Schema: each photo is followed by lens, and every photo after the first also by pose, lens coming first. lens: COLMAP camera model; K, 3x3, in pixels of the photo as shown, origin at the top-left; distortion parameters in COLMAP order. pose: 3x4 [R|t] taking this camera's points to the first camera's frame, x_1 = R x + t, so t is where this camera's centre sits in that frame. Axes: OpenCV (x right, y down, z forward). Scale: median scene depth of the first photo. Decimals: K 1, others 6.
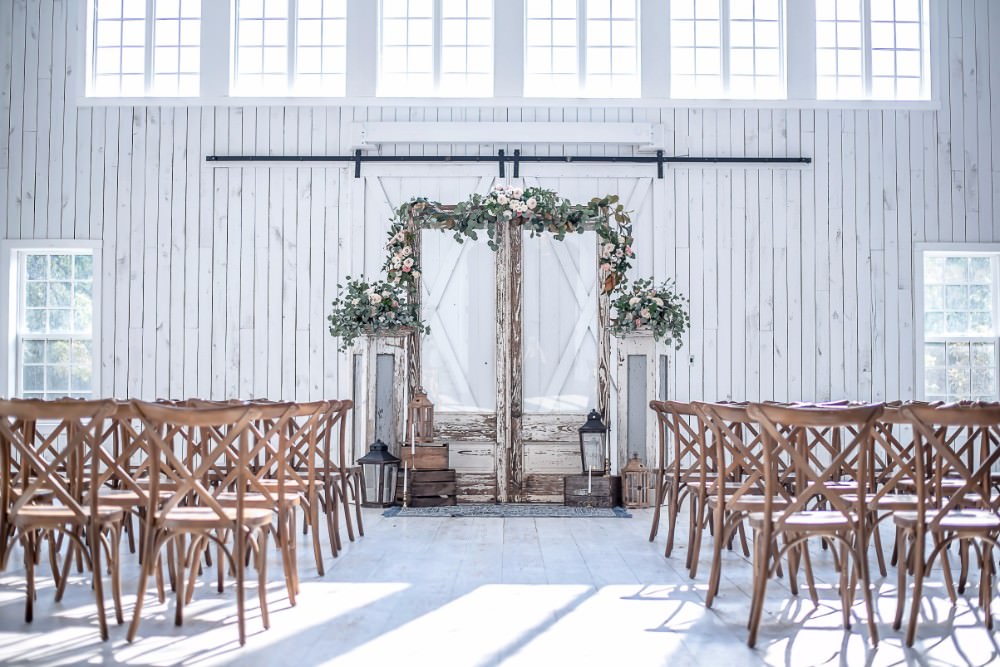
lens RADIAL K [[1490.3, 0, 500.0], [0, 1490.3, 333.5], [0, 0, 1]] dist [-0.114092, 0.049739]
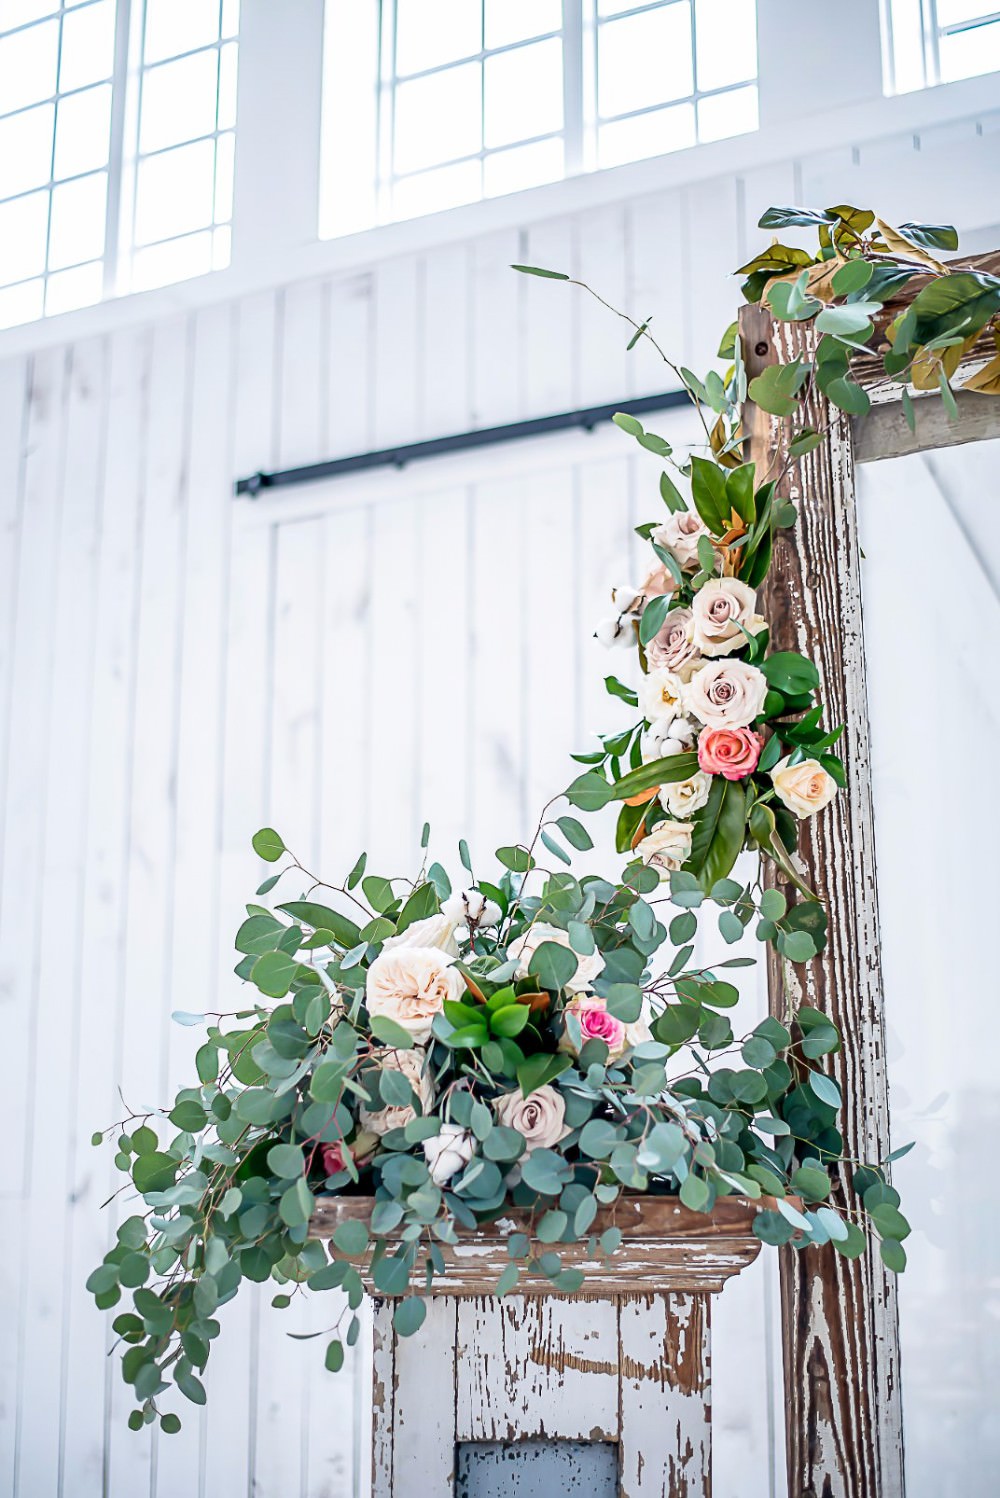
lens RADIAL K [[2232.5, 0, 500.0], [0, 2232.5, 749.0], [0, 0, 1]] dist [-0.114092, 0.049739]
pose [[0.869980, -0.111633, -0.480284, 0.013206], [0.025311, 0.982862, -0.182600, -0.008689], [0.492437, 0.146701, 0.857896, 0.822896]]
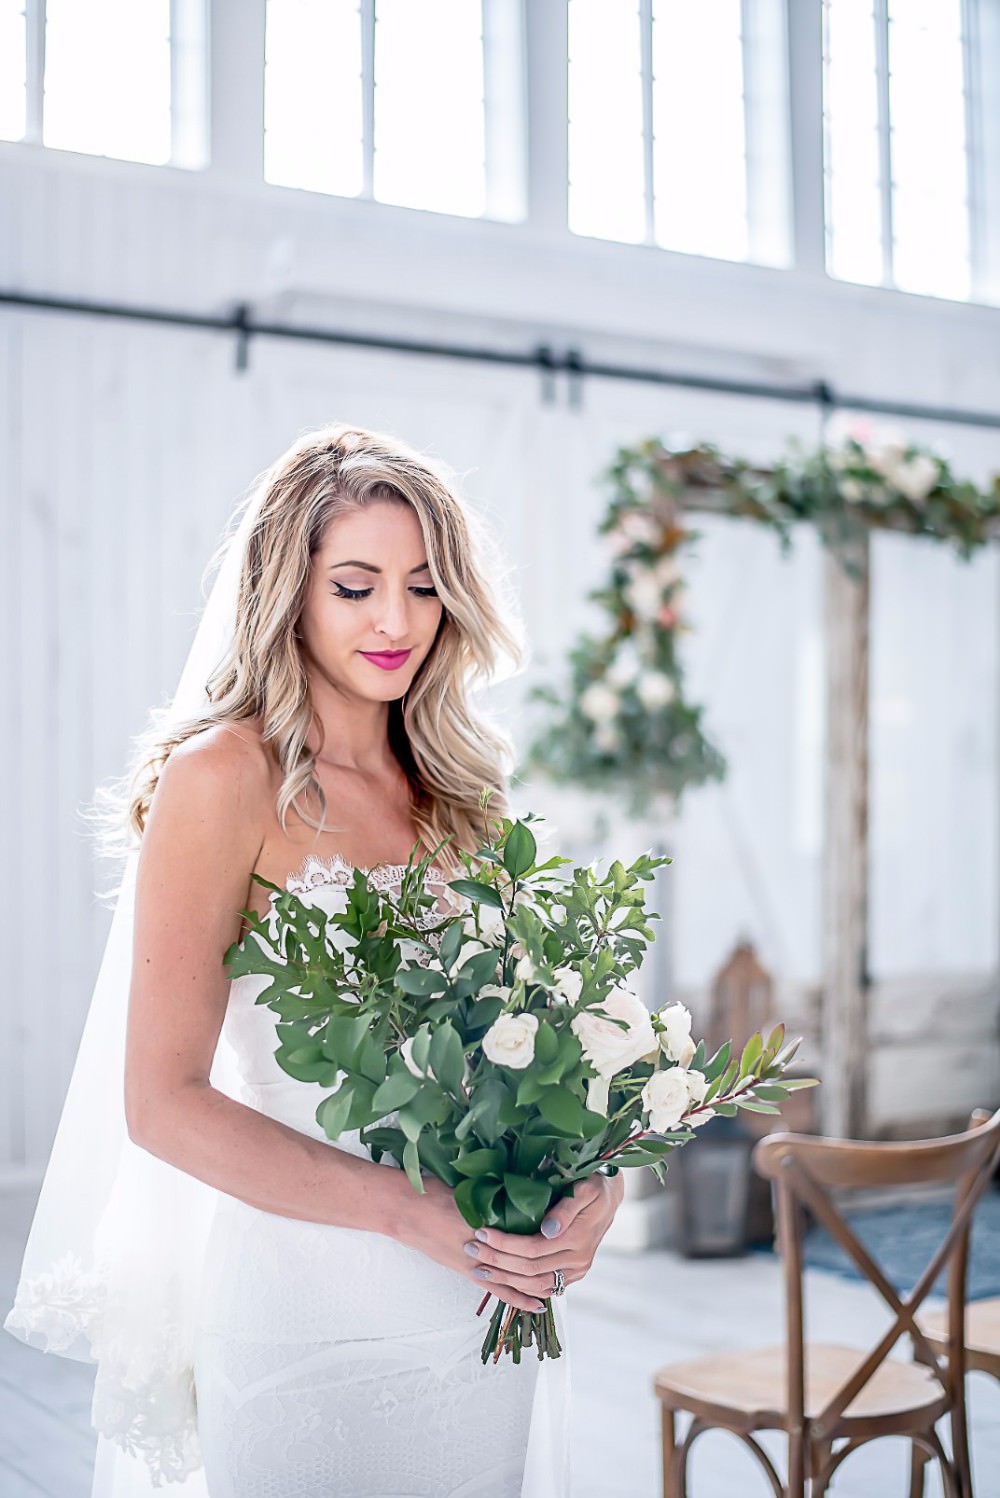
lens RADIAL K [[2204.2, 0, 500.0], [0, 2204.2, 749.0], [0, 0, 1]] dist [-0.106437, 0.059488]
pose [[0.839724, 0.003111, 0.543004, -0.407730], [-0.014883, 0.999740, 0.017287, -0.019353], [-0.542809, -0.022598, 0.839552, 0.545171]]
